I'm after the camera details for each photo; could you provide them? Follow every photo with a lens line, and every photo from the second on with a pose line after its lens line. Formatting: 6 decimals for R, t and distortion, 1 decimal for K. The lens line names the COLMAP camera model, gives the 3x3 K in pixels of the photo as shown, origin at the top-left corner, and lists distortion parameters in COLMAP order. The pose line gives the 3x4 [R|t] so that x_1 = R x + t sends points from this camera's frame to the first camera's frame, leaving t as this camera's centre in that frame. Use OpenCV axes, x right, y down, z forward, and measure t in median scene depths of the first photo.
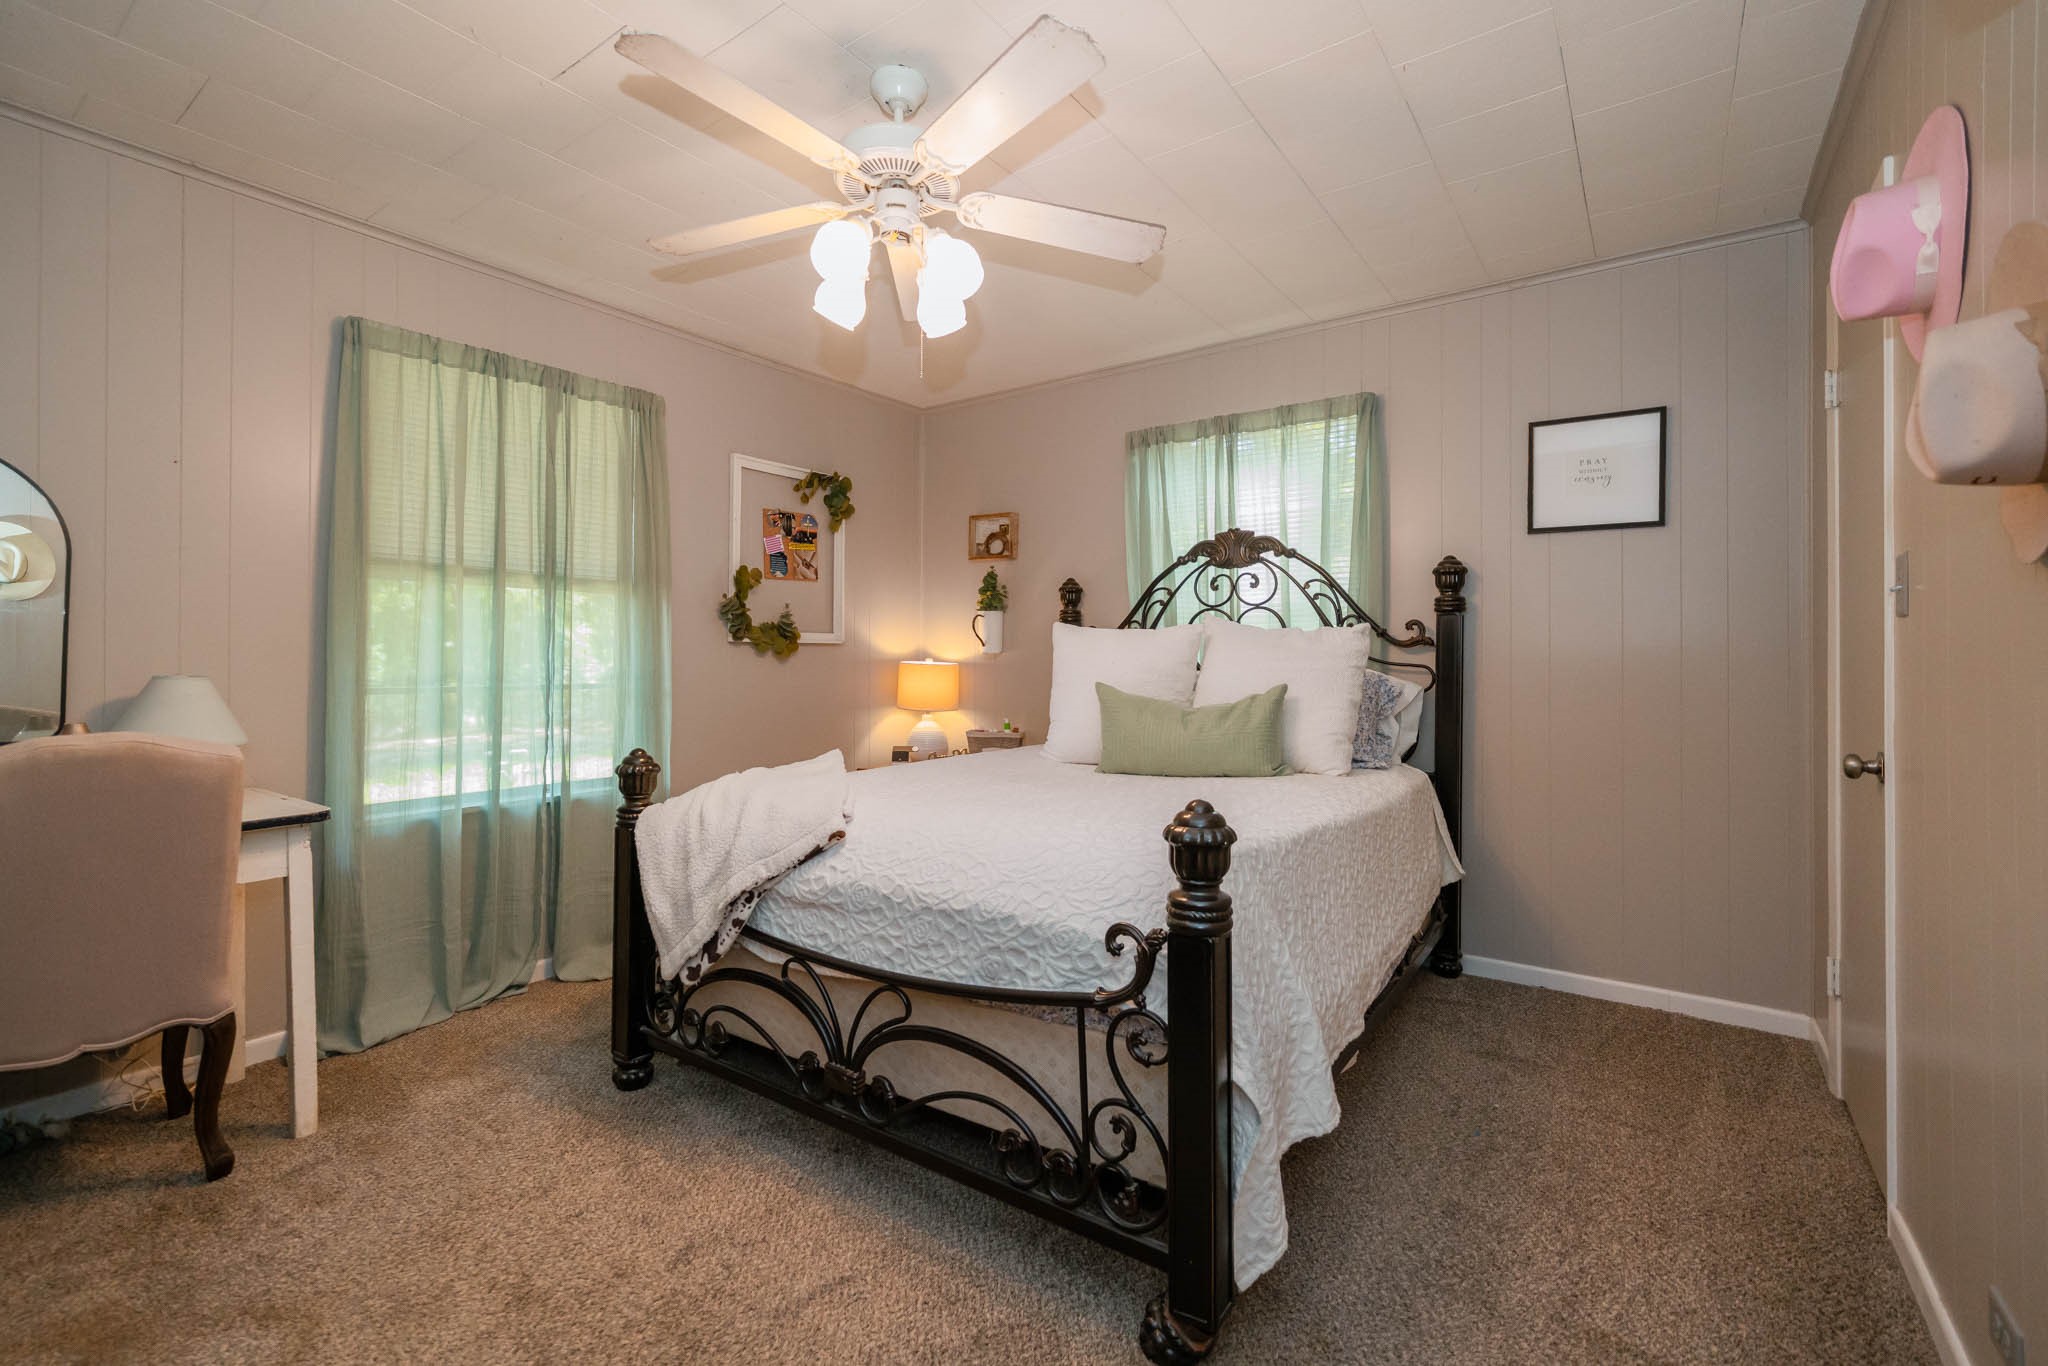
lens RADIAL K [[884.2, 0, 1023.9], [0, 884.2, 665.5], [0, 0, 1]] dist [0.001050, 0.000088]
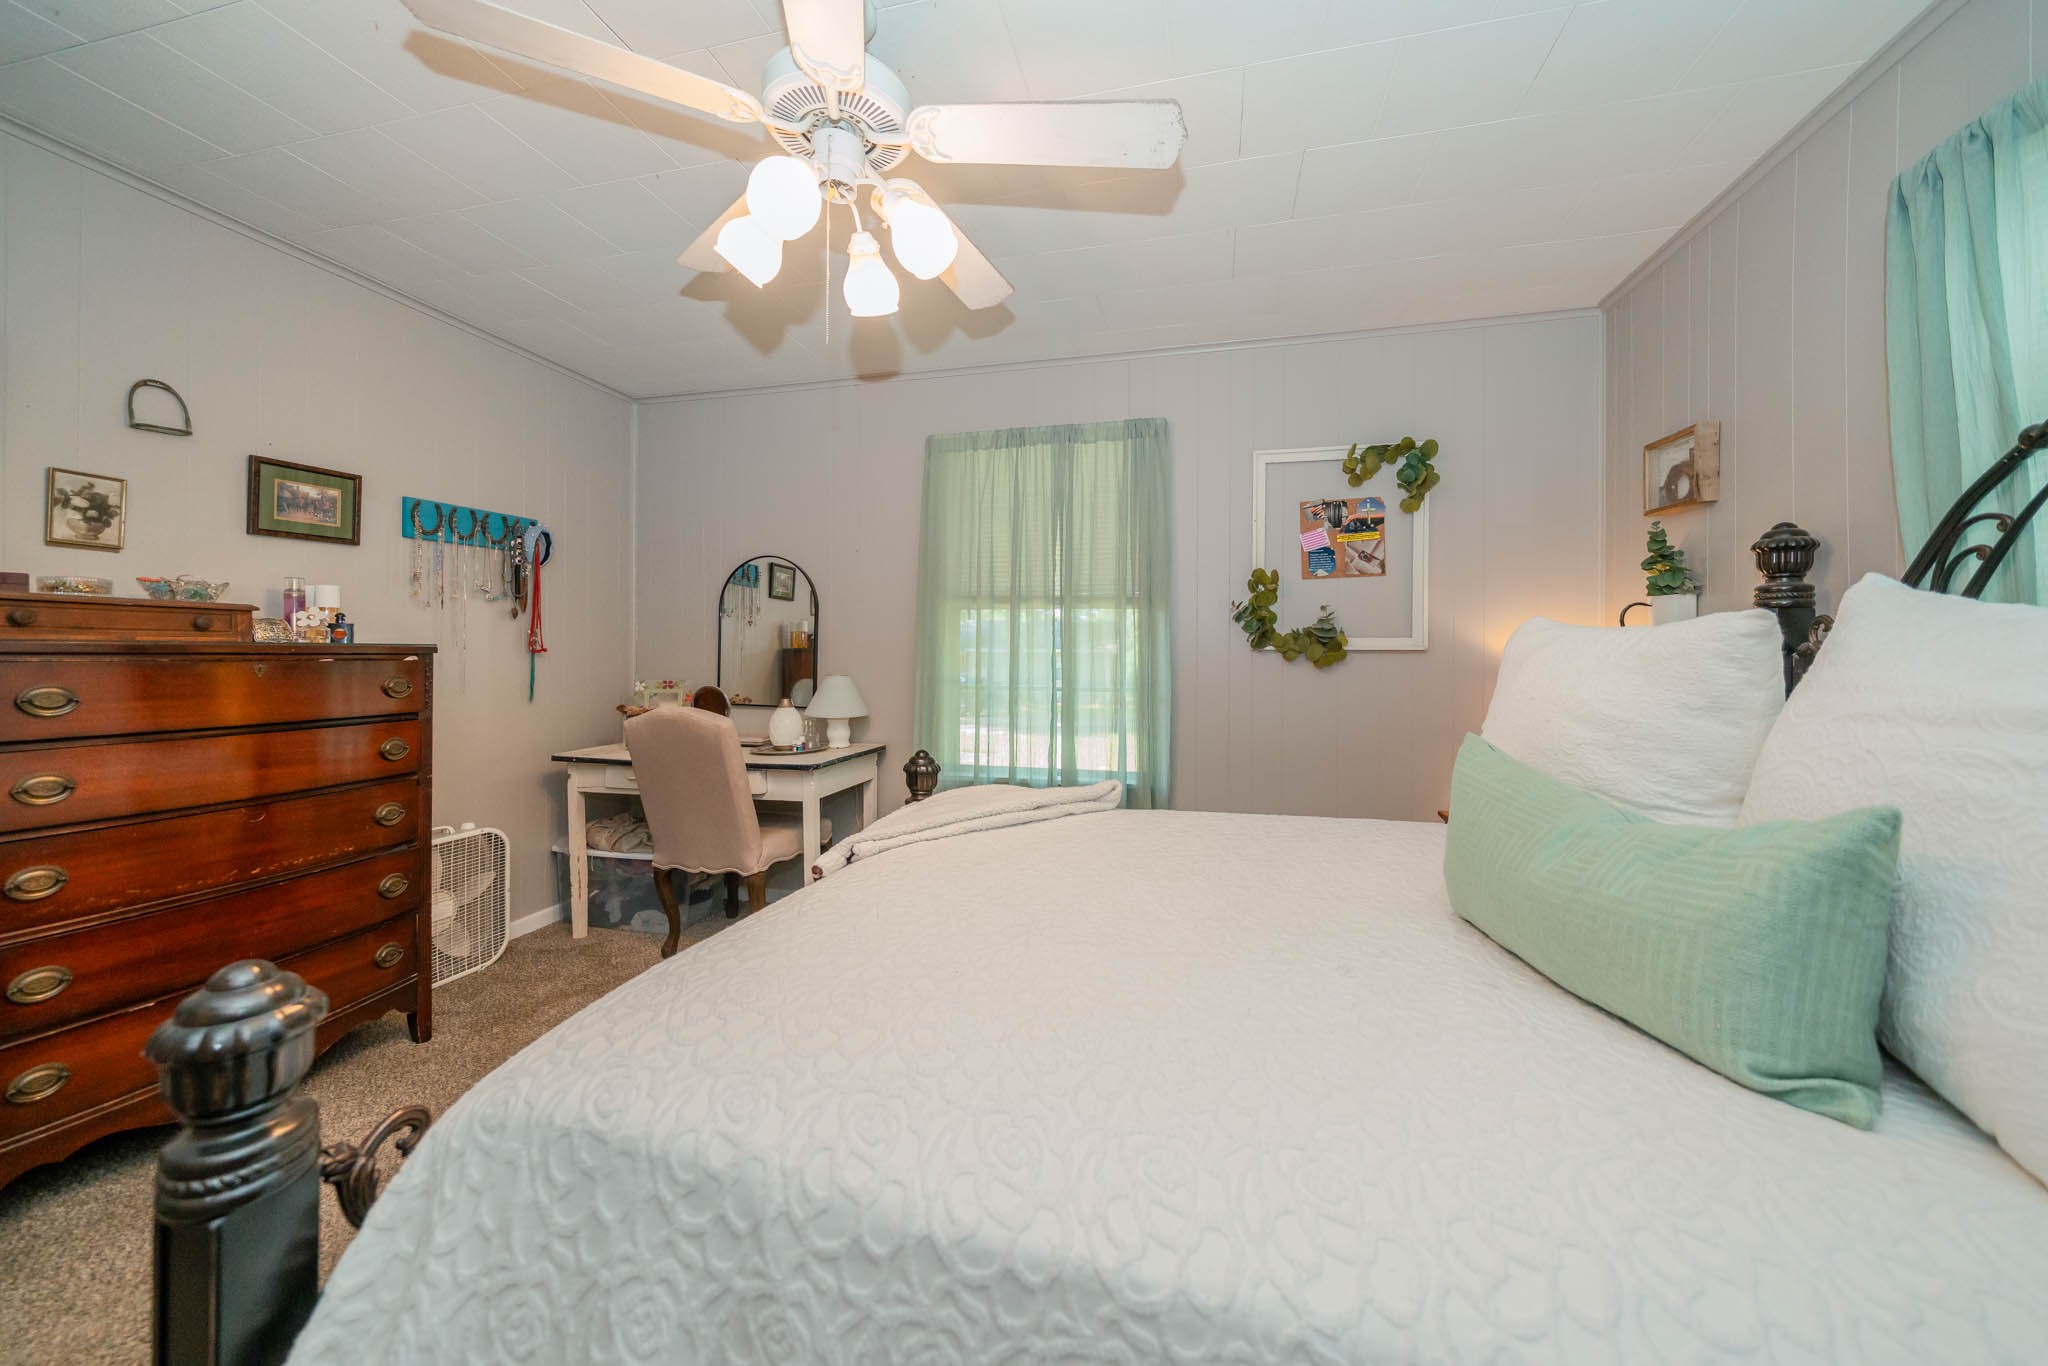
lens RADIAL K [[725.6, 0, 1027.6], [0, 725.6, 663.6], [0, 0, 1]] dist [-0.000767, 0.000117]
pose [[0.378300, 0.016854, -0.925530, 0.285285], [-0.009921, 0.999851, 0.014153, -0.019465], [0.925630, 0.003828, 0.378410, 0.450699]]
